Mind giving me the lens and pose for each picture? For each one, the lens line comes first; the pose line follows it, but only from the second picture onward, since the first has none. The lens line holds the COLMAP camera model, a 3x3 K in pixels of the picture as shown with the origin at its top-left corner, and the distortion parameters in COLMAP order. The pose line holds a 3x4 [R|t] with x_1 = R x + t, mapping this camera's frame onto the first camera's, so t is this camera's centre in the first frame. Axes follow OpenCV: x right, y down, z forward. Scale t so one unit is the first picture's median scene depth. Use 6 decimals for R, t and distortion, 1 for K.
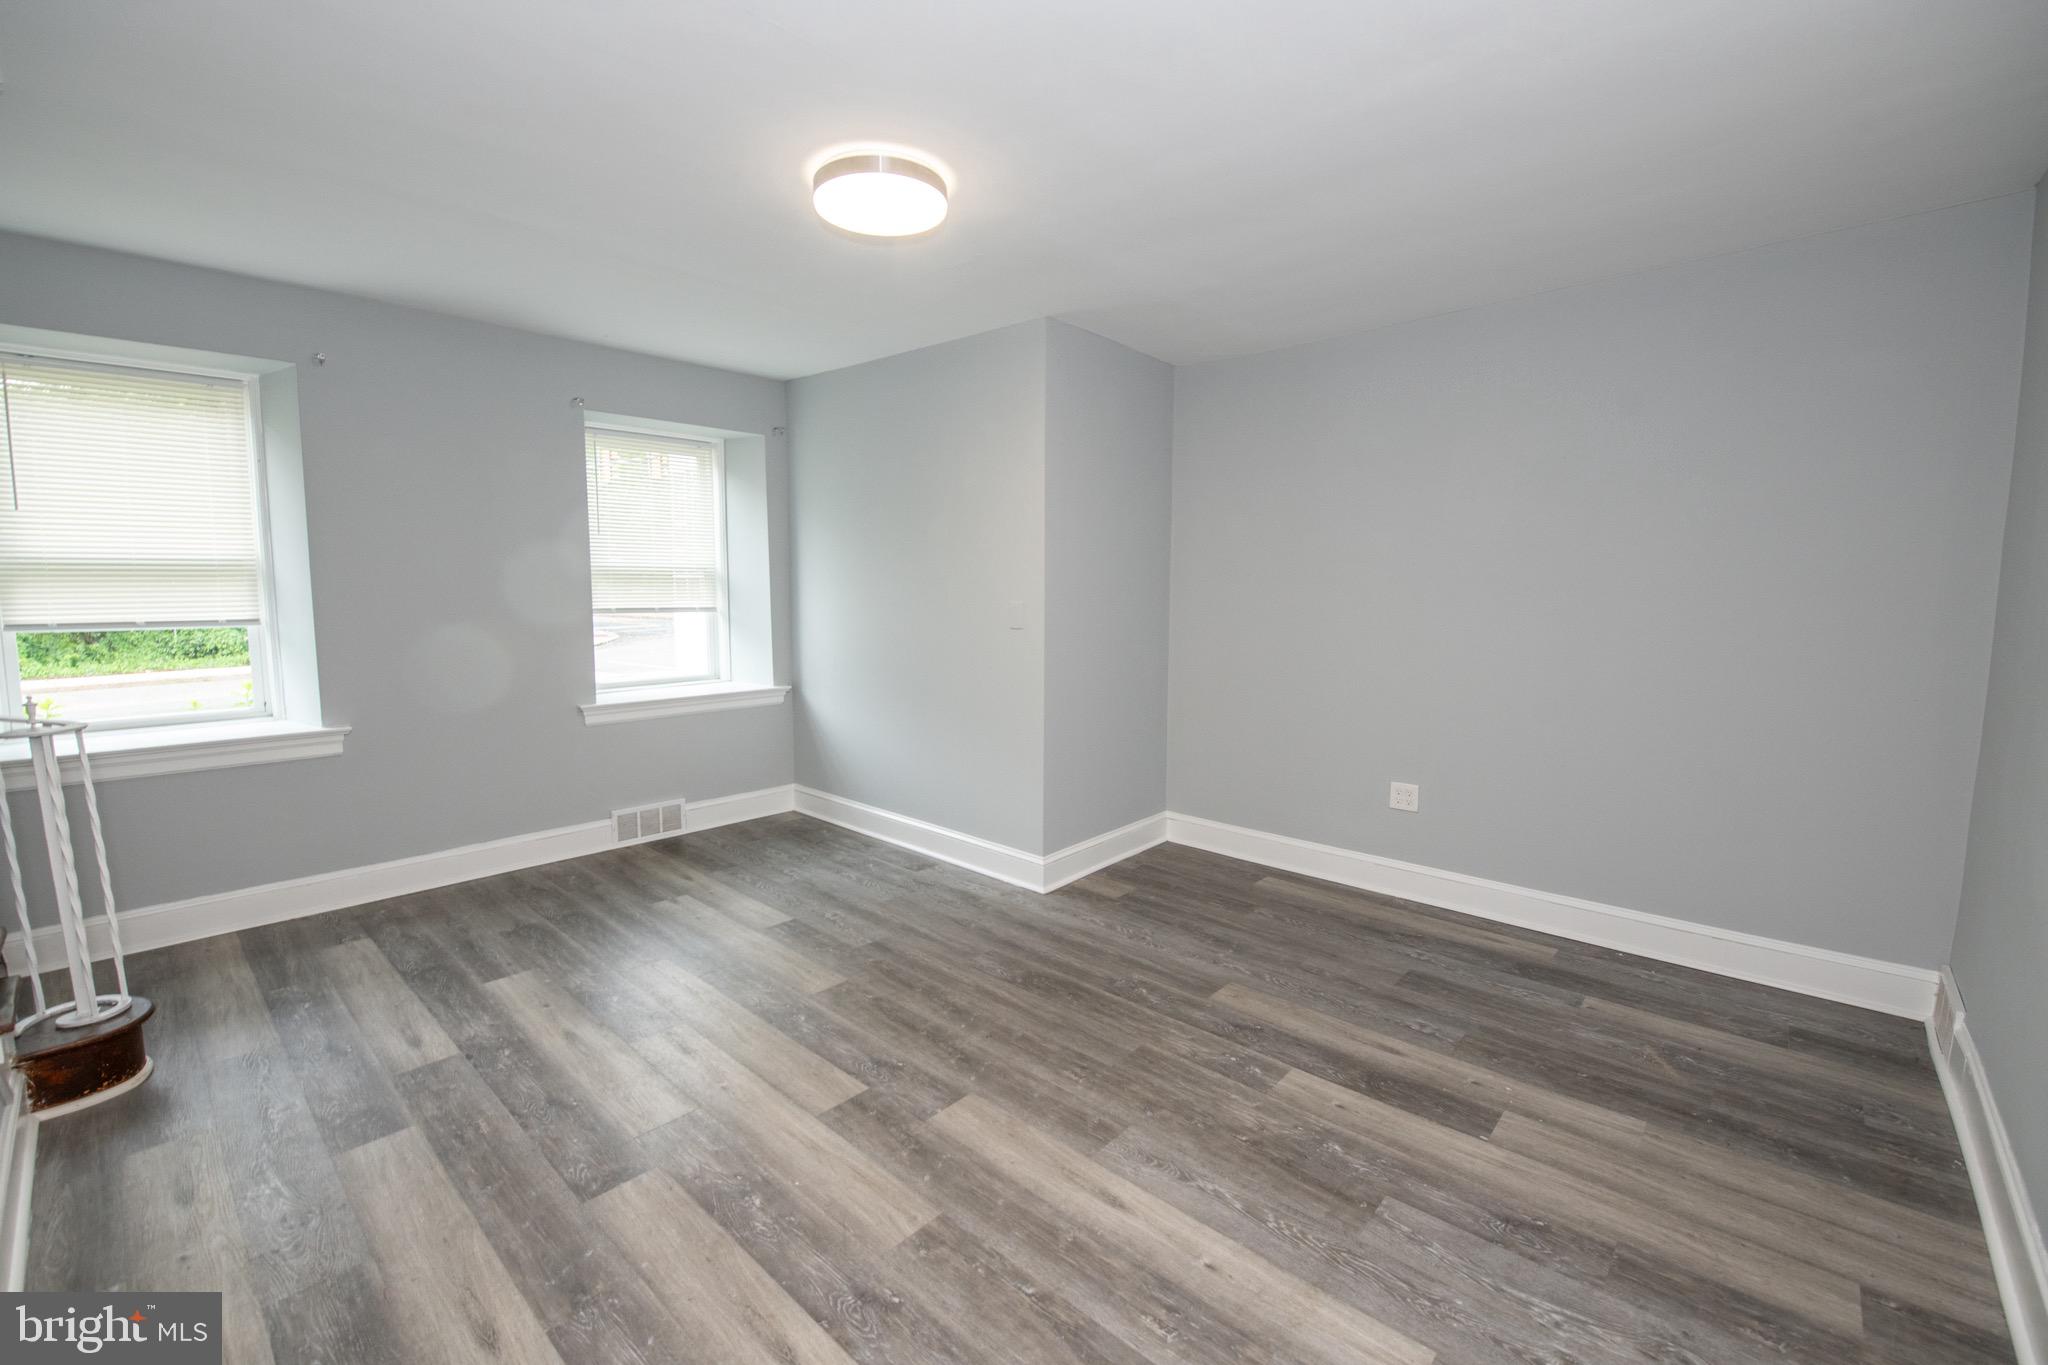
lens RADIAL K [[839.6, 0, 1036.8], [0, 839.6, 650.4], [0, 0, 1]] dist [-0.014900, -0.000611]
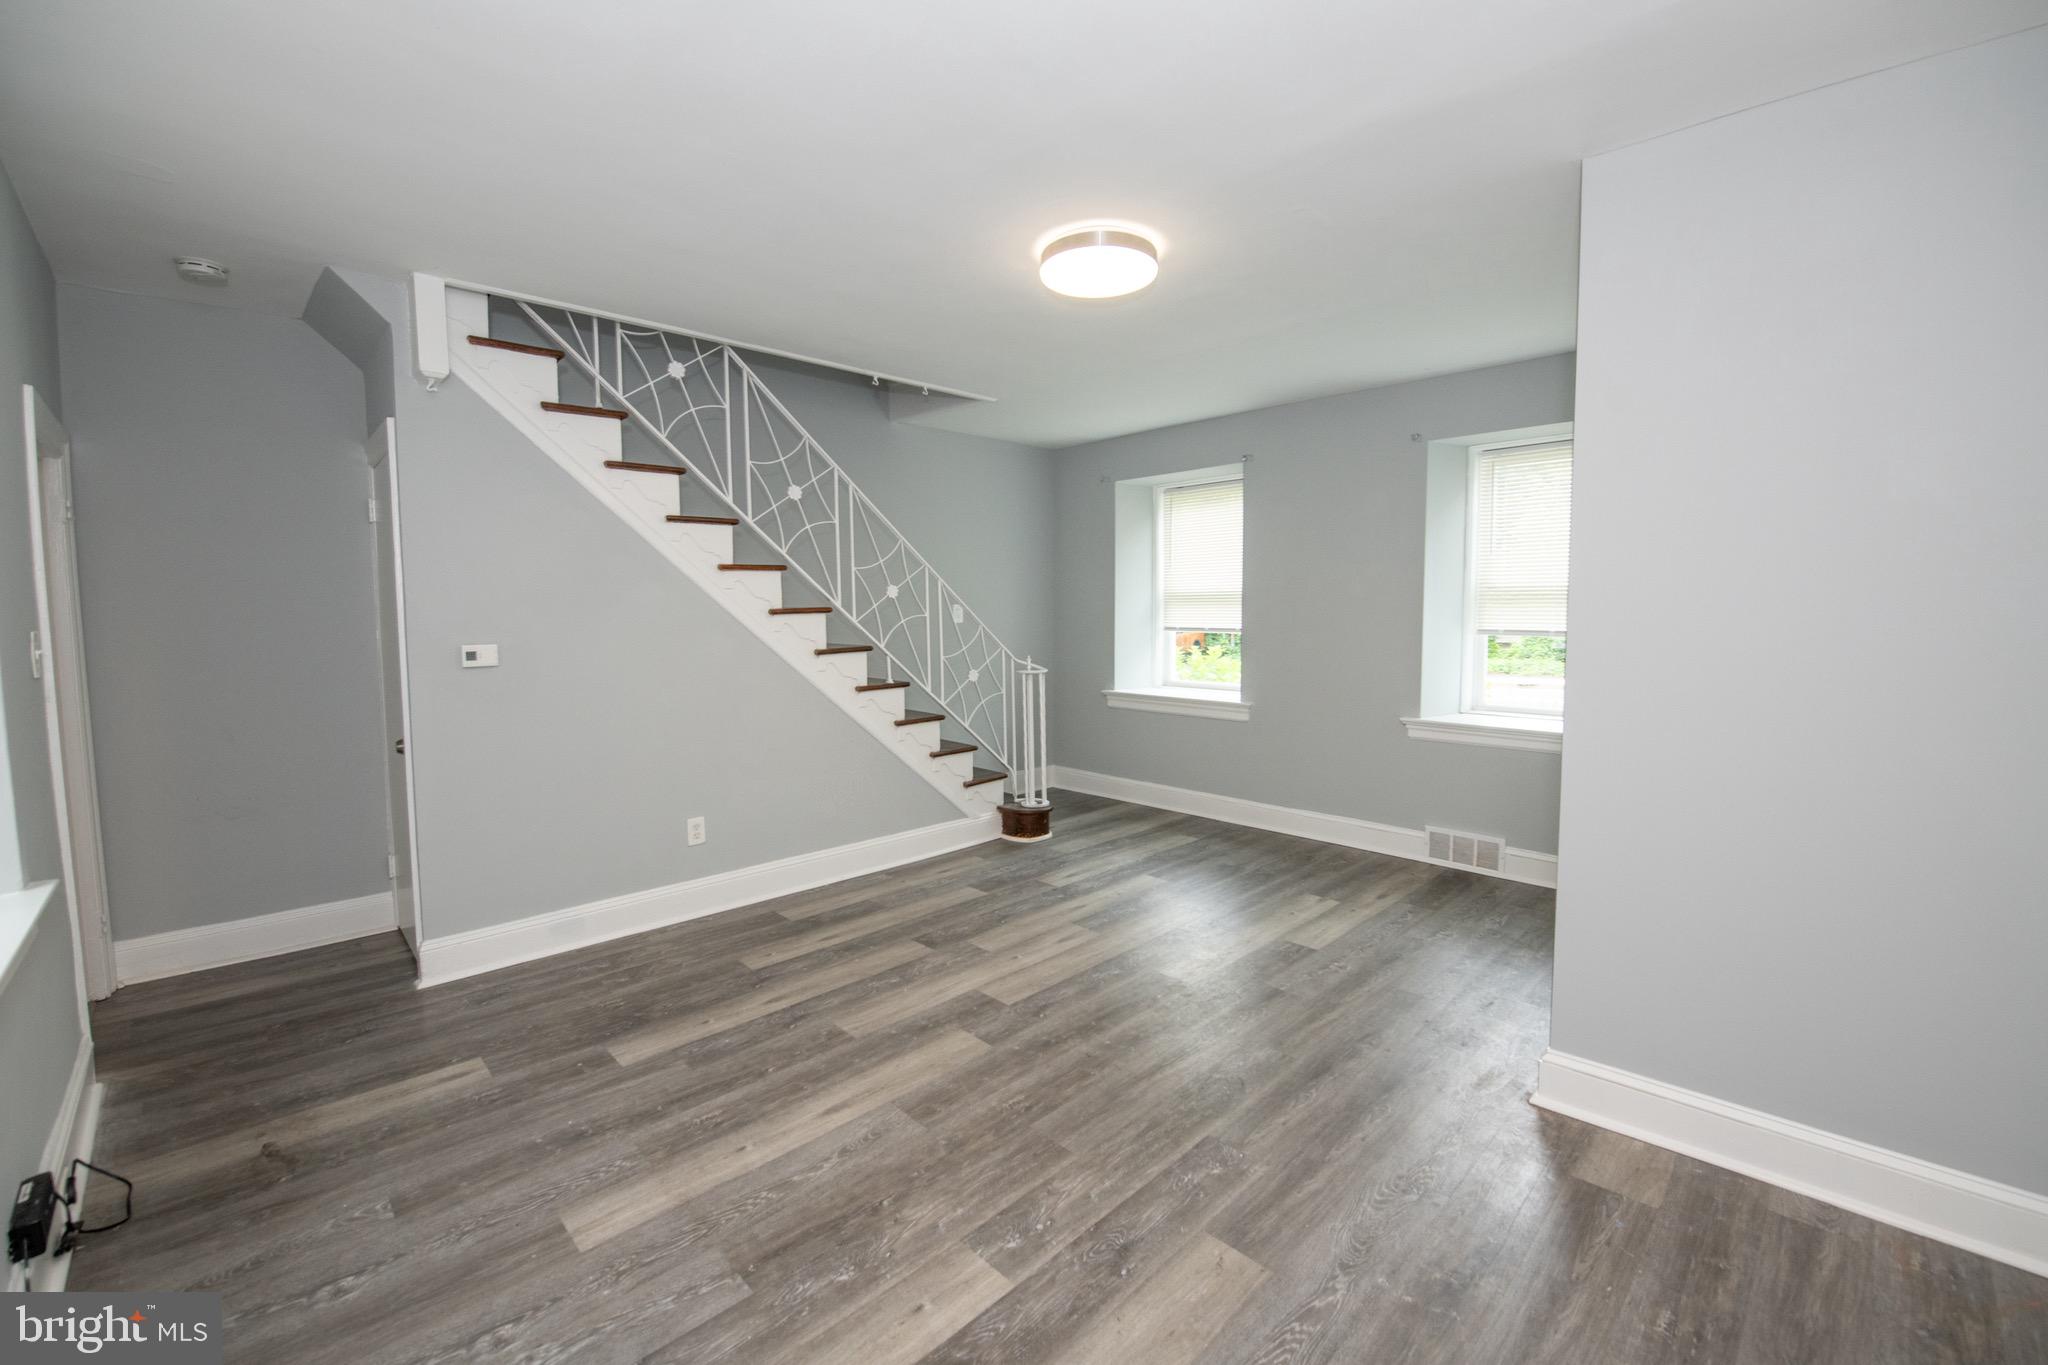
lens RADIAL K [[843.8, 0, 1013.9], [0, 843.8, 665.8], [0, 0, 1]] dist [-0.017255, -0.000915]
pose [[-0.062671, 0.065515, -0.995882, 0.971361], [-0.075965, 0.994635, 0.070213, -0.061780], [0.995139, 0.080053, -0.057358, 1.003303]]
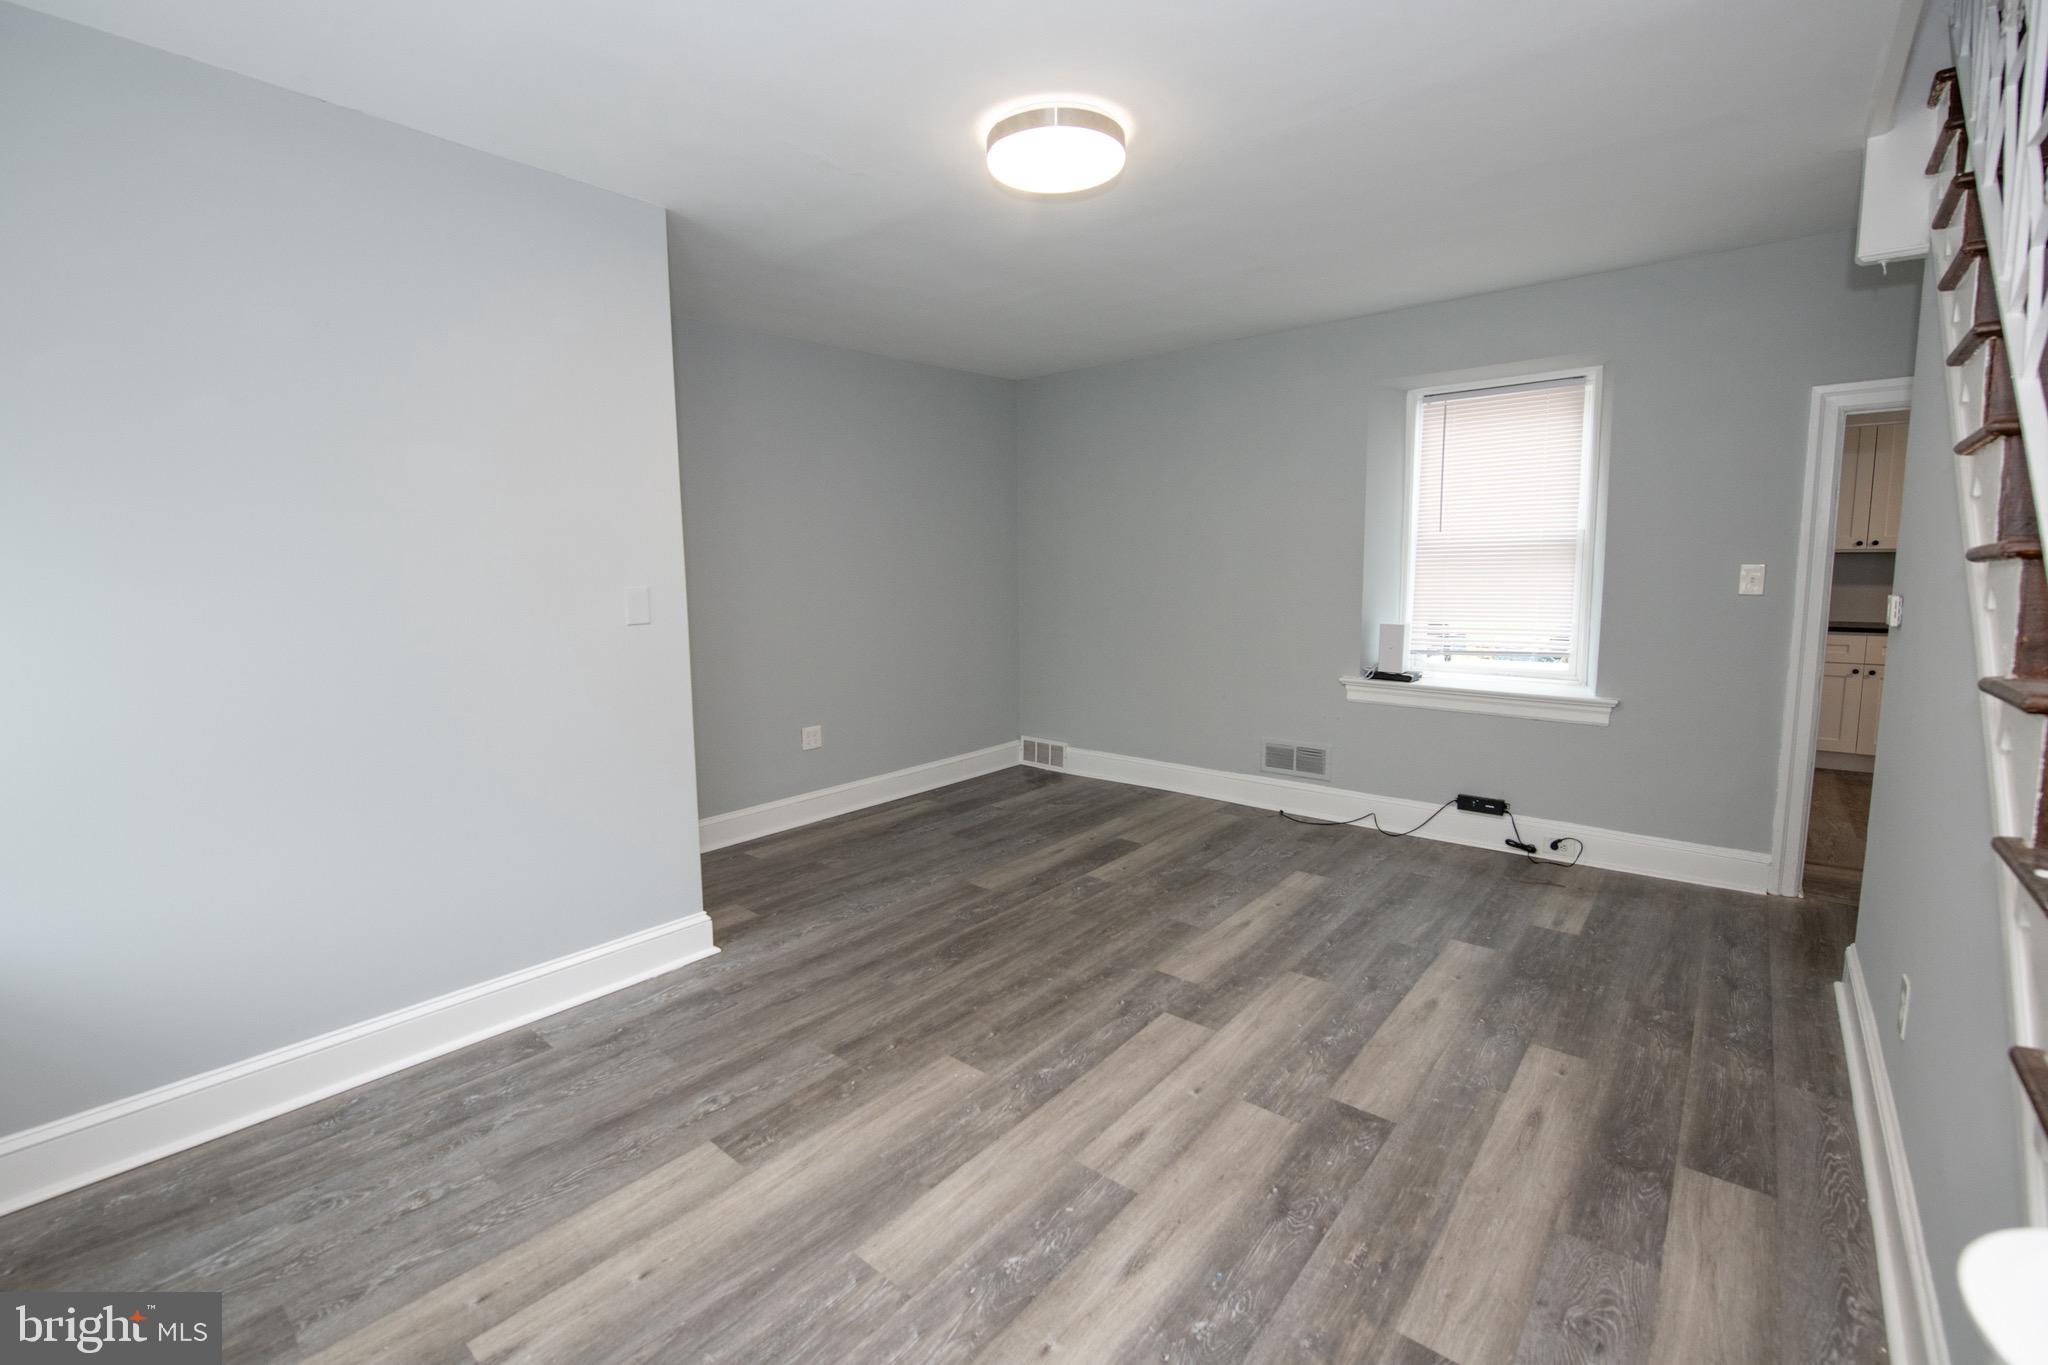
lens RADIAL K [[902.4, 0, 985.8], [0, 902.4, 653.7], [0, 0, 1]] dist [-0.017952, -0.000162]
pose [[-0.010142, -0.103146, 0.994614, -1.265820], [0.094591, 0.990106, 0.103643, -0.077563], [-0.995465, 0.095133, -0.000285, 1.145853]]
